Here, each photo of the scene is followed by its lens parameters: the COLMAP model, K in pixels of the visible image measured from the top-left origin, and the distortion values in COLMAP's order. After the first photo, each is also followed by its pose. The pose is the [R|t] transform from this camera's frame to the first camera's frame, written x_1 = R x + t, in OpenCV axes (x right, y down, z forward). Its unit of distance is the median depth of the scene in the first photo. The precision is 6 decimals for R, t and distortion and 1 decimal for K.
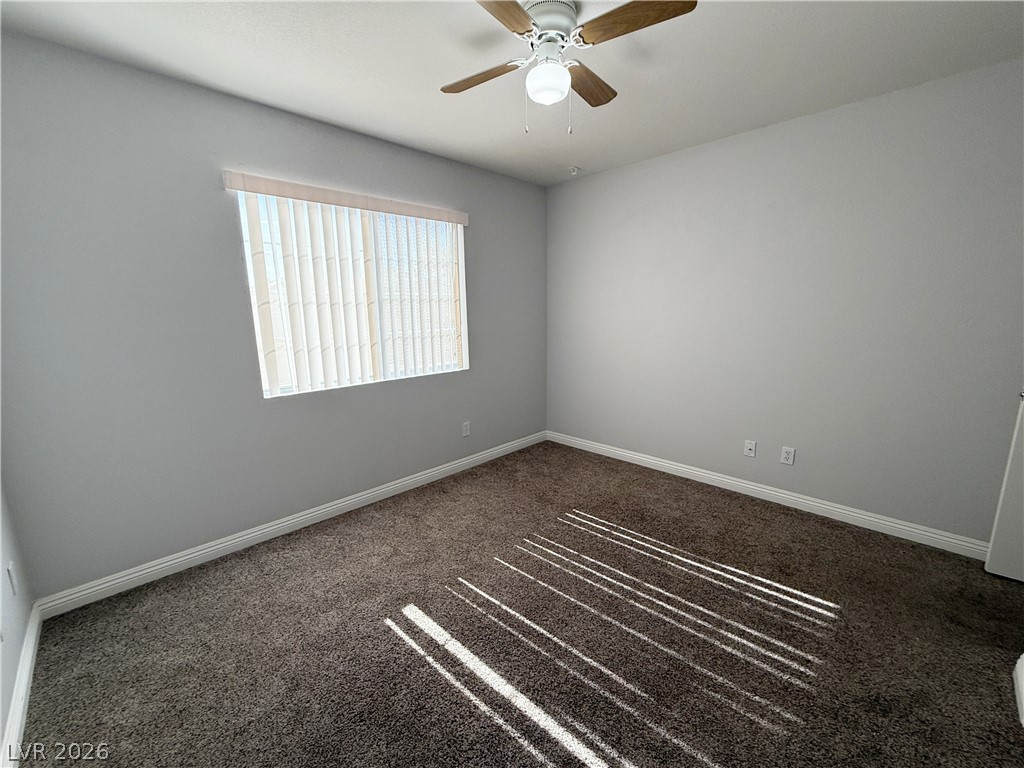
lens RADIAL K [[427.9, 0, 509.9], [0, 427.9, 384.2], [0, 0, 1]] dist [-0.001265, 0.000222]
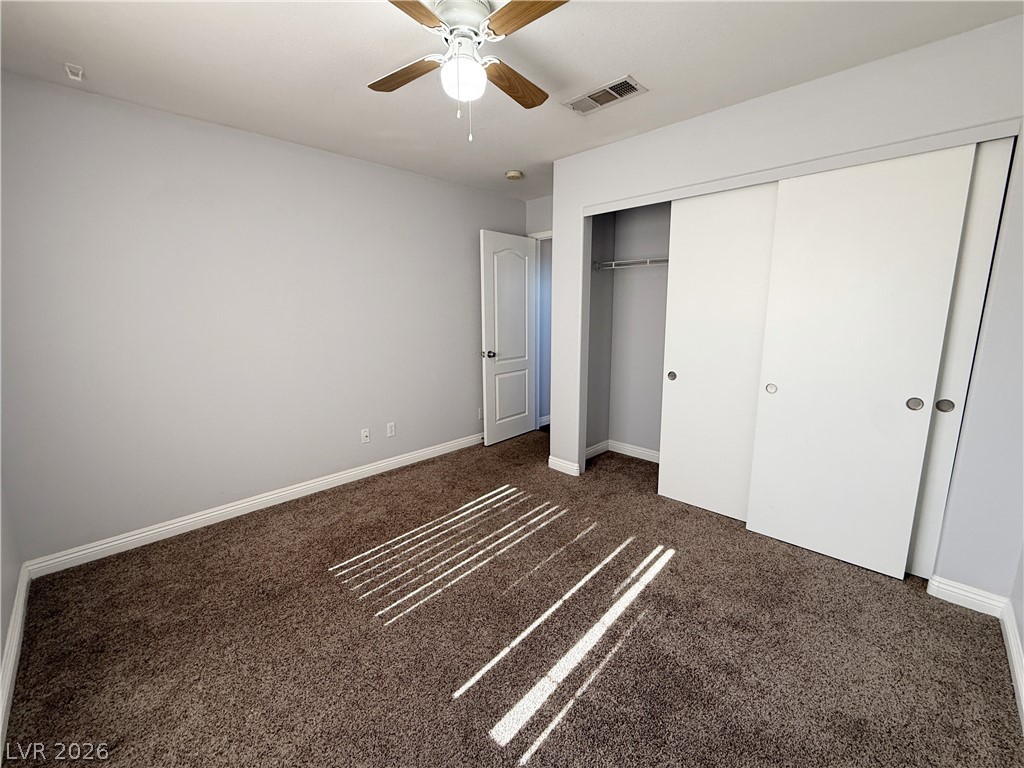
lens RADIAL K [[408.1, 0, 528.1], [0, 408.1, 381.9], [0, 0, 1]] dist [-0.000775, -0.000027]
pose [[-0.027690, -0.162655, 0.986294, -0.742852], [0.185368, 0.968724, 0.164962, -0.134148], [-0.982279, 0.187395, 0.003327, 0.773022]]
